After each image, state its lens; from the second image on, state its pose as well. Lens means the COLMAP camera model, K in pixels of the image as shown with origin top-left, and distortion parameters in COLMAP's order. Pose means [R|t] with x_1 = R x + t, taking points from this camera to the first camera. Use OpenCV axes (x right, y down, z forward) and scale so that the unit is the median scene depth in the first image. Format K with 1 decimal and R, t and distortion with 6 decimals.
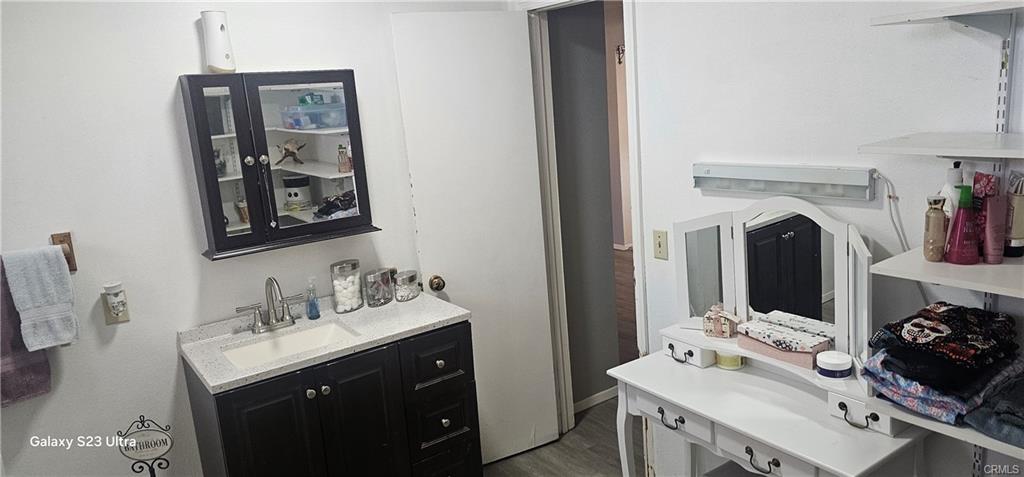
lens RADIAL K [[676.0, 0, 512.4], [0, 676.0, 240.8], [0, 0, 1]] dist [0.043288, -0.052481]
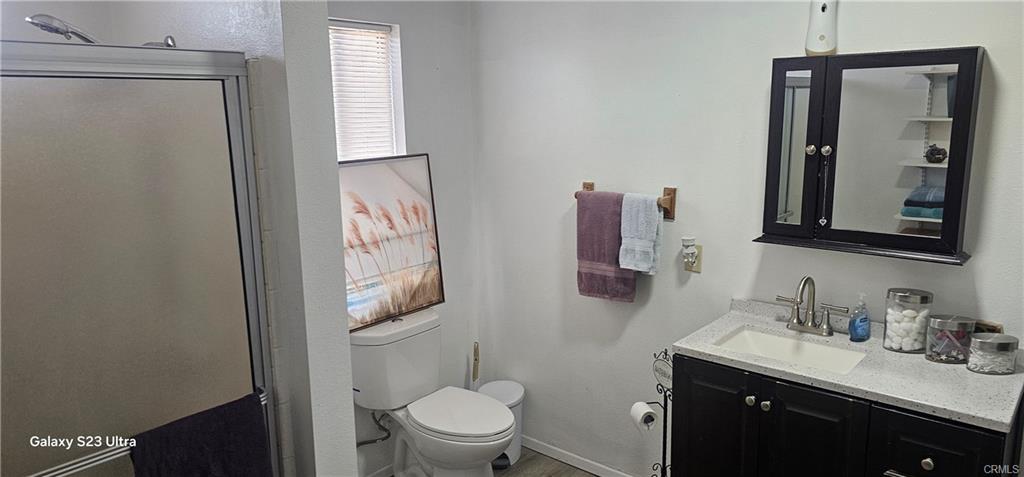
lens RADIAL K [[676.0, 0, 511.6], [0, 676.0, 234.6], [0, 0, 1]] dist [0.043288, -0.052481]
pose [[0.228628, 0.245203, -0.942128, 0.410870], [-0.202327, 0.958597, 0.200390, -0.104853], [0.952257, 0.144803, 0.268773, 0.354875]]
